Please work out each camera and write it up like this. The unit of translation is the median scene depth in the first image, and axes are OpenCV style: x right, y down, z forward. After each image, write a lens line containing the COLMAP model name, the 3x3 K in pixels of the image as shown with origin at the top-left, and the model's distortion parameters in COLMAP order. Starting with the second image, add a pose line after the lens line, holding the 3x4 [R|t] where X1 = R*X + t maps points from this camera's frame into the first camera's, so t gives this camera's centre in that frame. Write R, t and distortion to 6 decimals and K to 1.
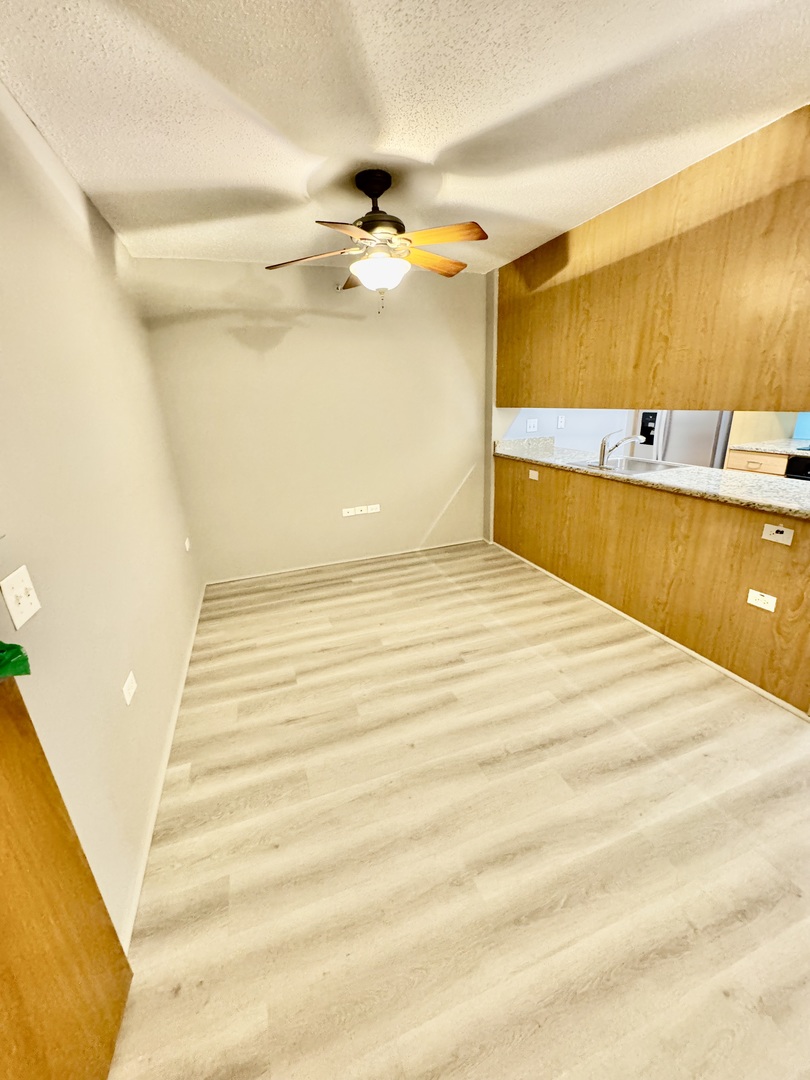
lens RADIAL K [[430.5, 0, 405.0], [0, 430.5, 540.0], [0, 0, 1]] dist [-0.001099, -0.000098]
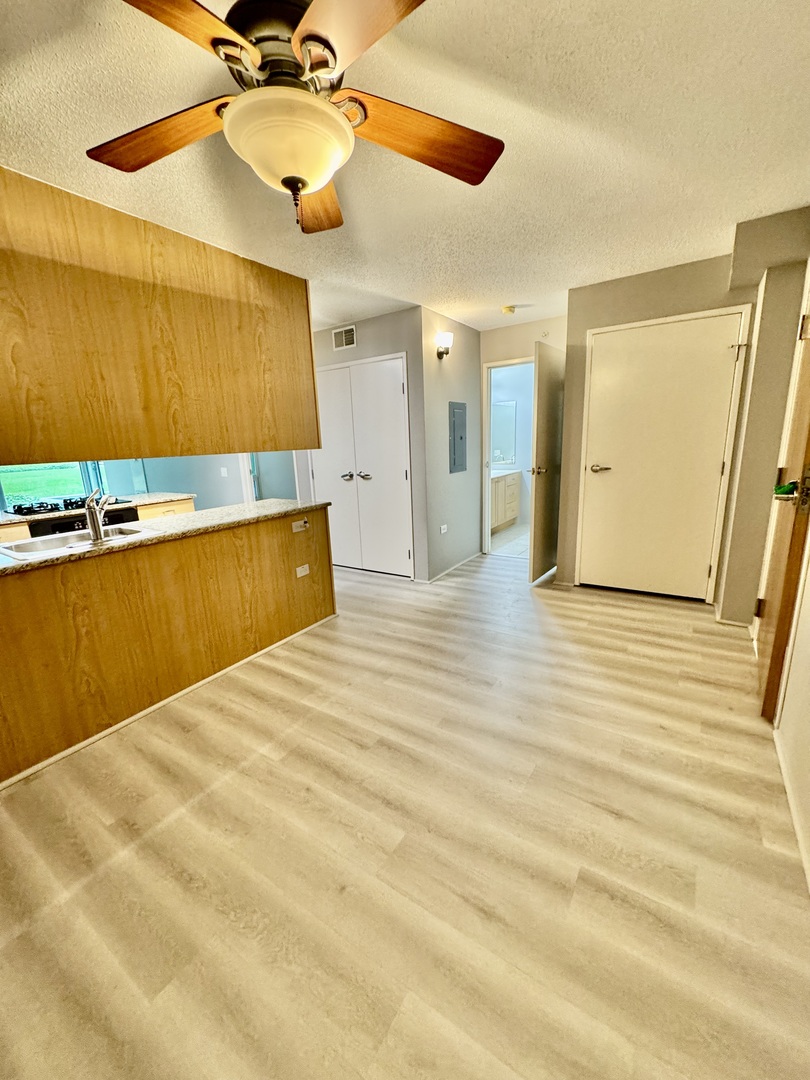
lens RADIAL K [[430.5, 0, 405.0], [0, 430.5, 540.0], [0, 0, 1]] dist [-0.001099, -0.000098]
pose [[-0.597081, -0.111479, 0.794397, -0.508877], [0.316571, 0.877175, 0.361035, -0.335606], [-0.737073, 0.467050, -0.488454, 1.219087]]
